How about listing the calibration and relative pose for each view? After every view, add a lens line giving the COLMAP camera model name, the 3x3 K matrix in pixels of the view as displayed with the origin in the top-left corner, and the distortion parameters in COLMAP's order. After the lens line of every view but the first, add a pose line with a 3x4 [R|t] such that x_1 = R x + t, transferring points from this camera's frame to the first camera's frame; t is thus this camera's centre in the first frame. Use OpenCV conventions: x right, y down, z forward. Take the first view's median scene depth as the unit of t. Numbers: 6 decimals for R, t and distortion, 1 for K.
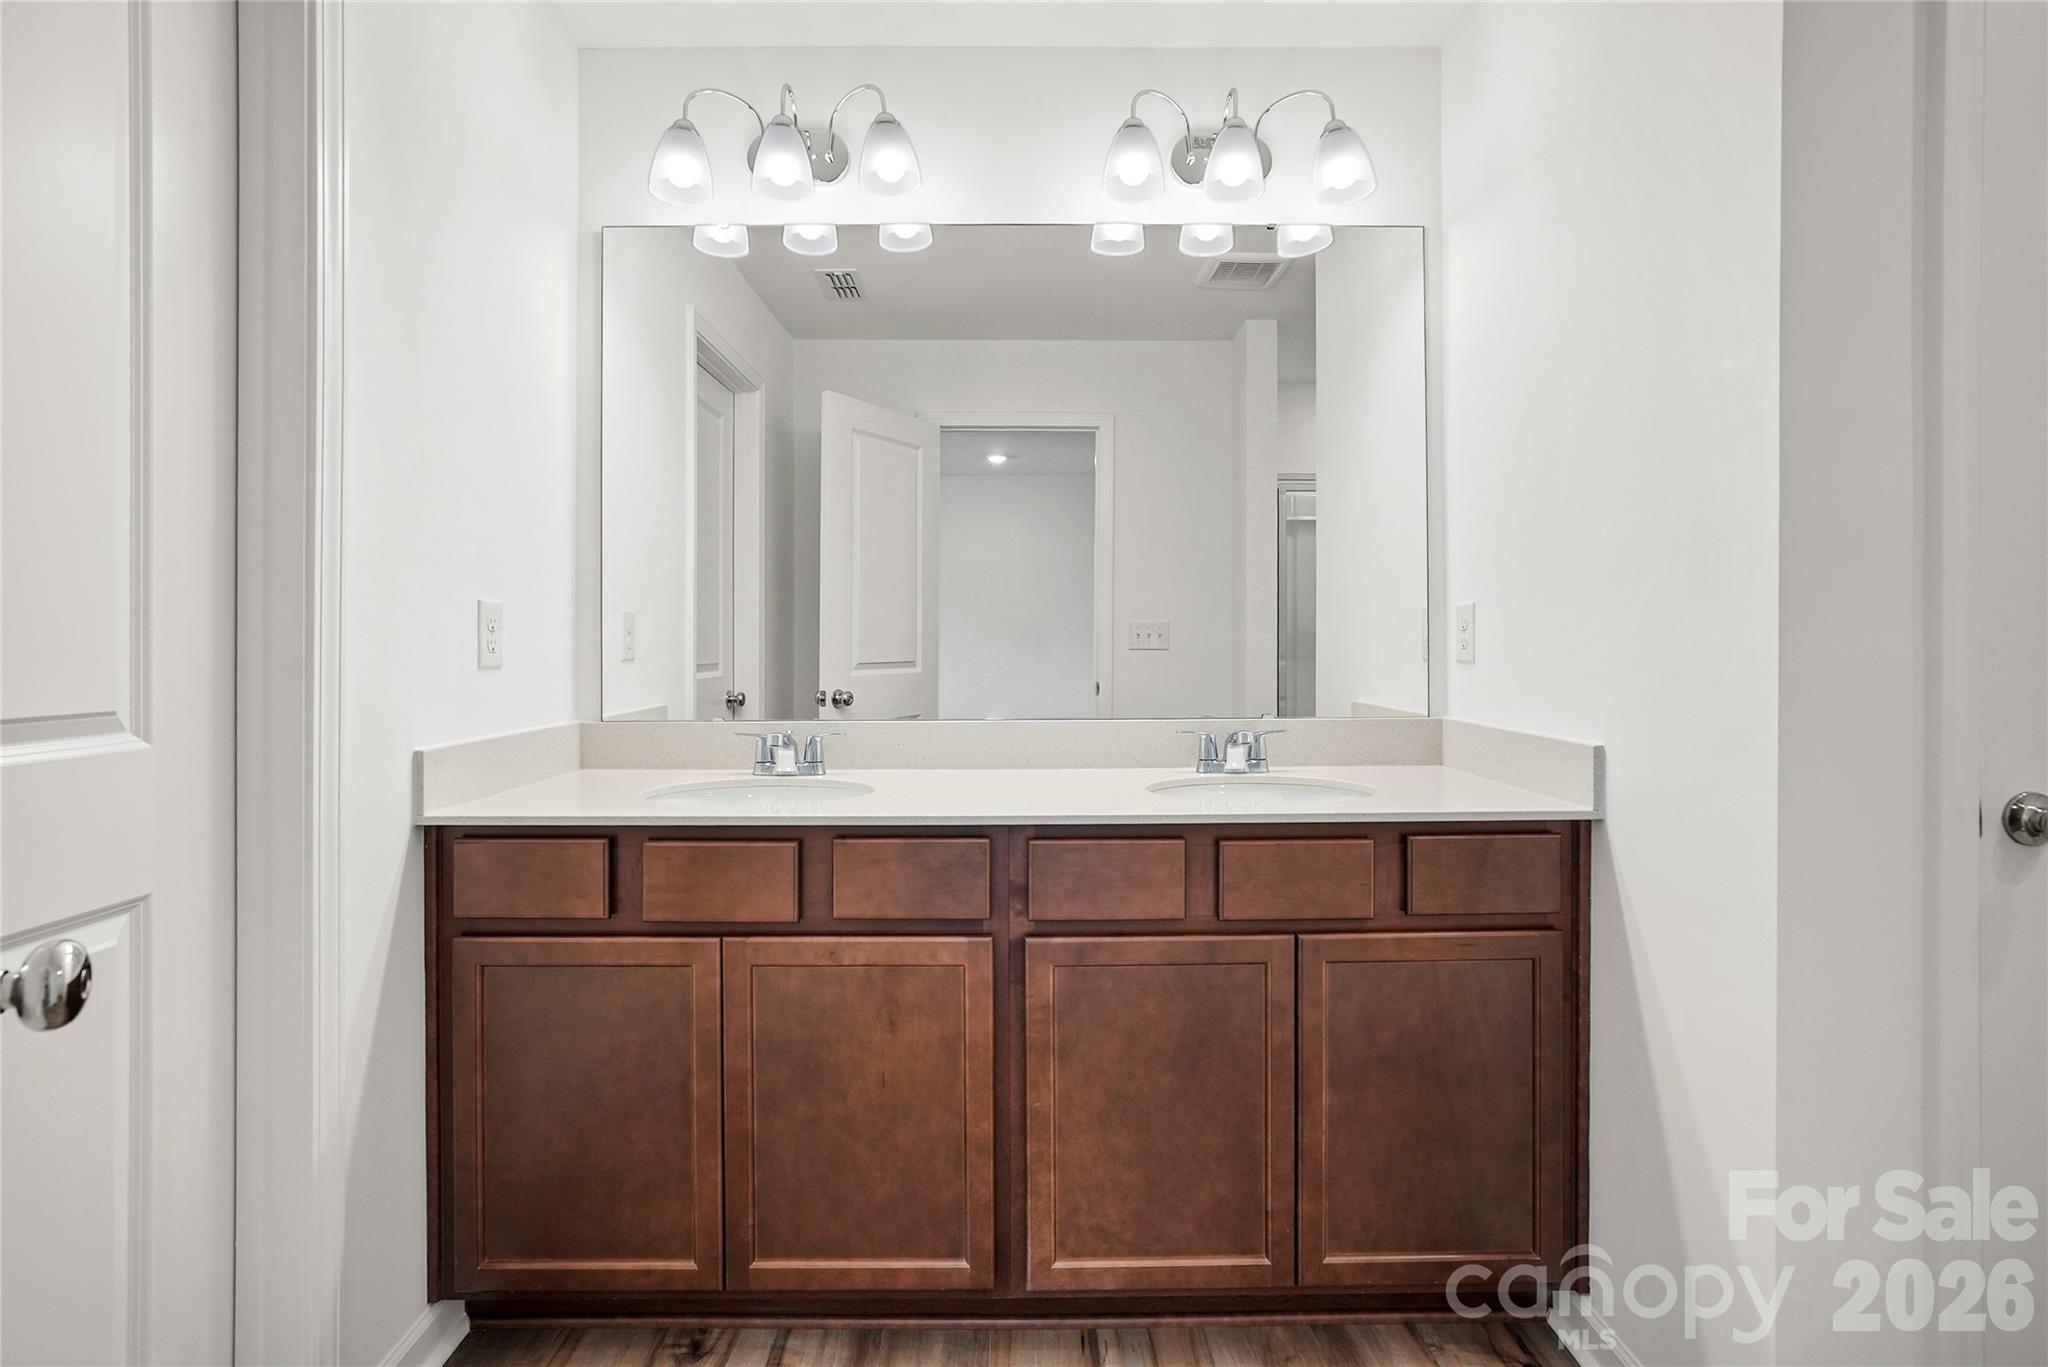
lens RADIAL K [[987.9, 0, 1025.9], [0, 987.9, 639.8], [0, 0, 1]] dist [-0.009944, 0.000004]
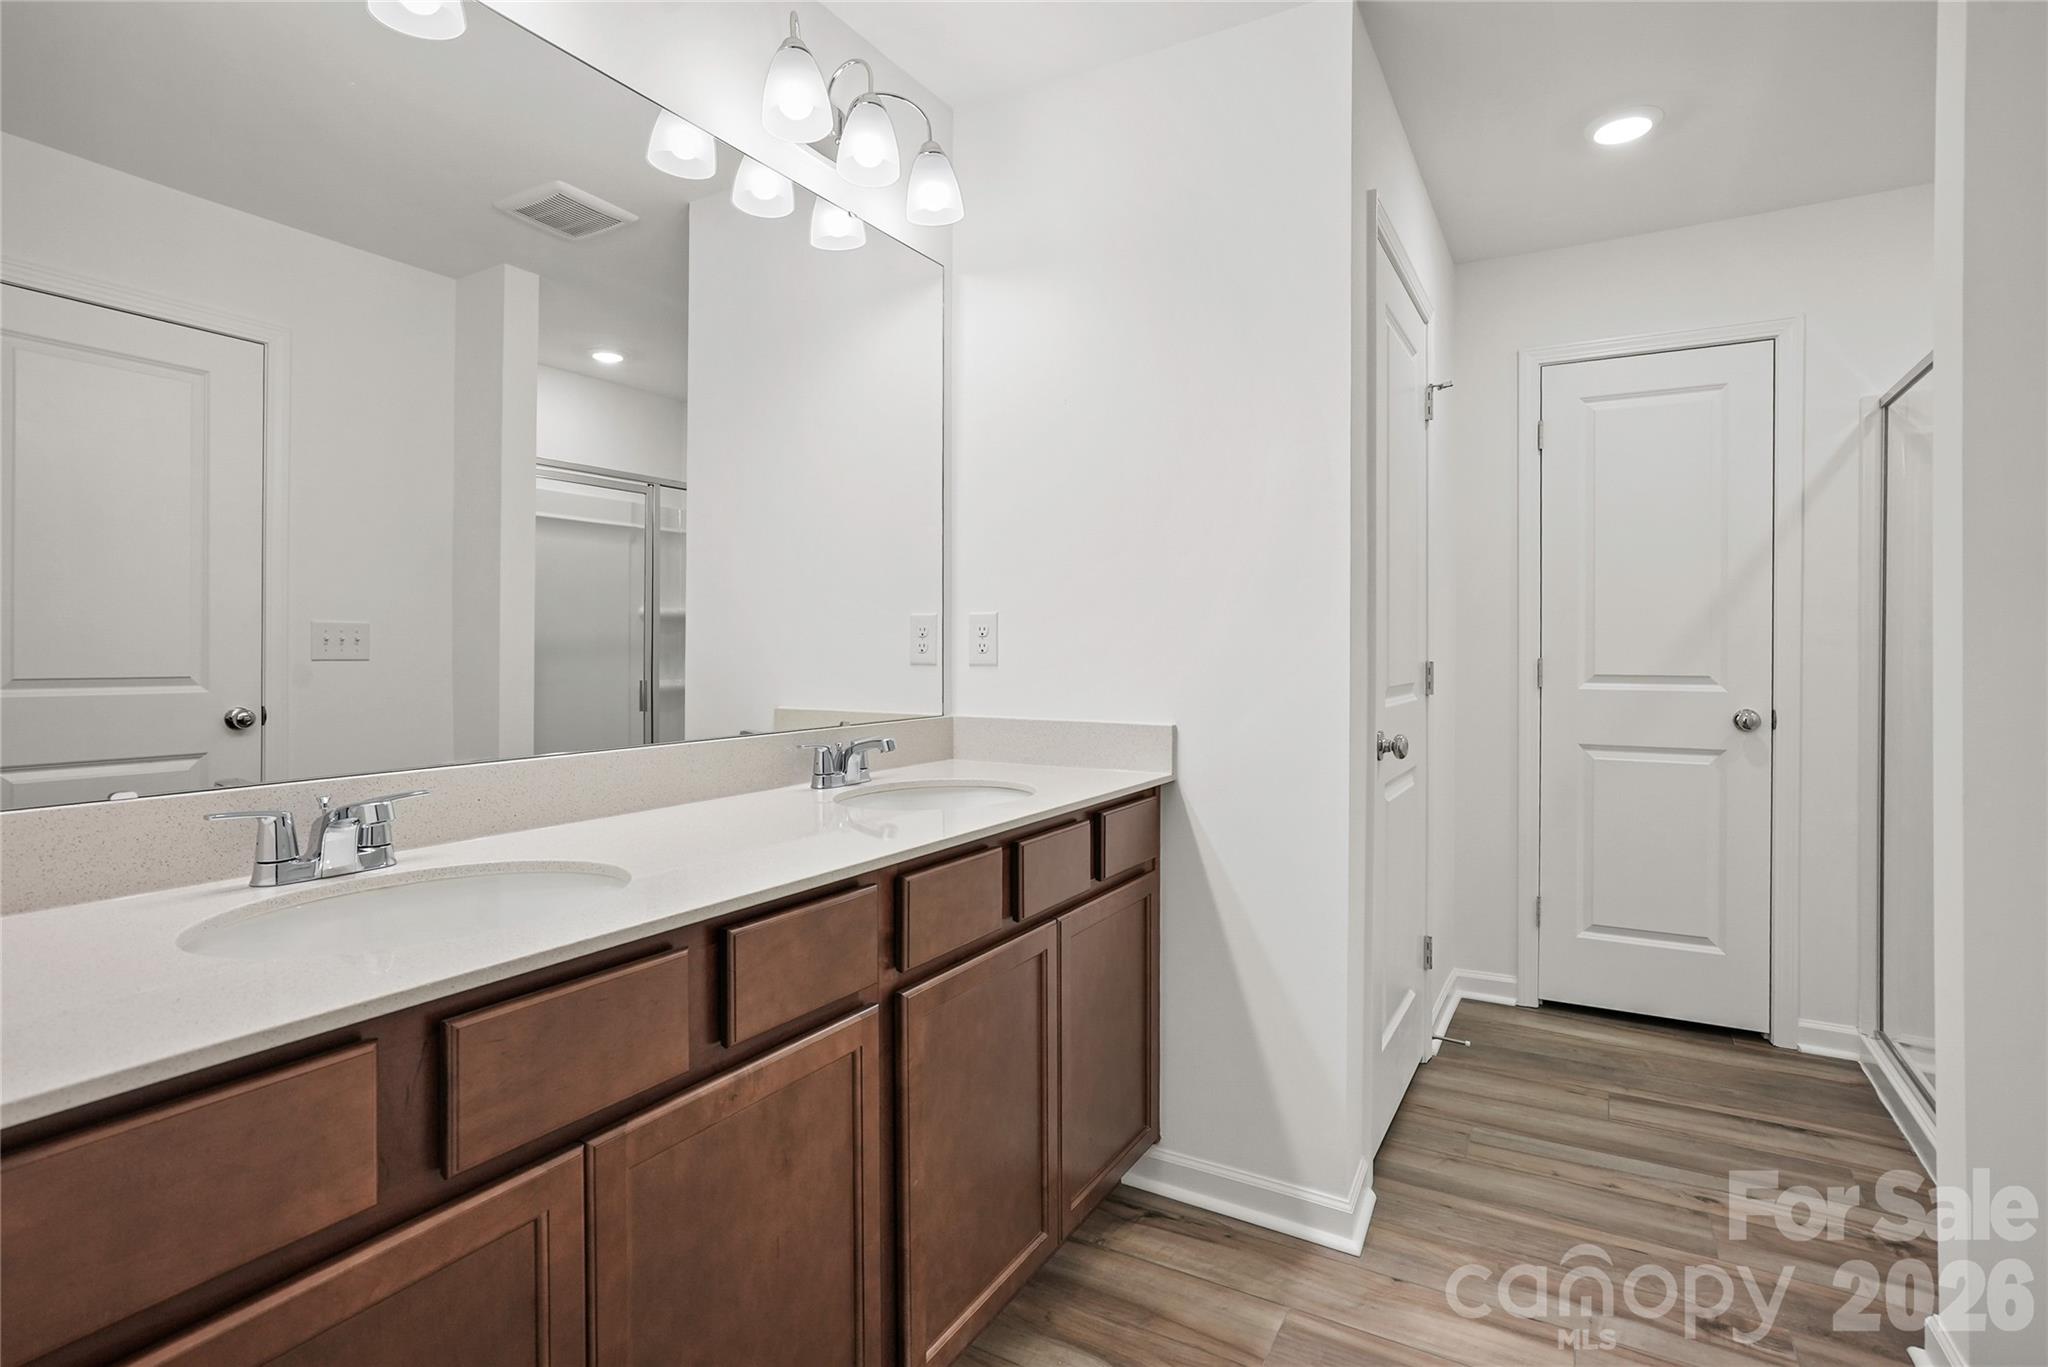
lens RADIAL K [[1001.0, 0, 1012.3], [0, 1001.0, 659.1], [0, 0, 1]] dist [0.000110, 0.000509]
pose [[0.524813, -0.007456, 0.851185, -0.677642], [0.000483, 0.999964, 0.008461, 0.007924], [-0.851217, -0.004029, 0.524798, 0.469156]]
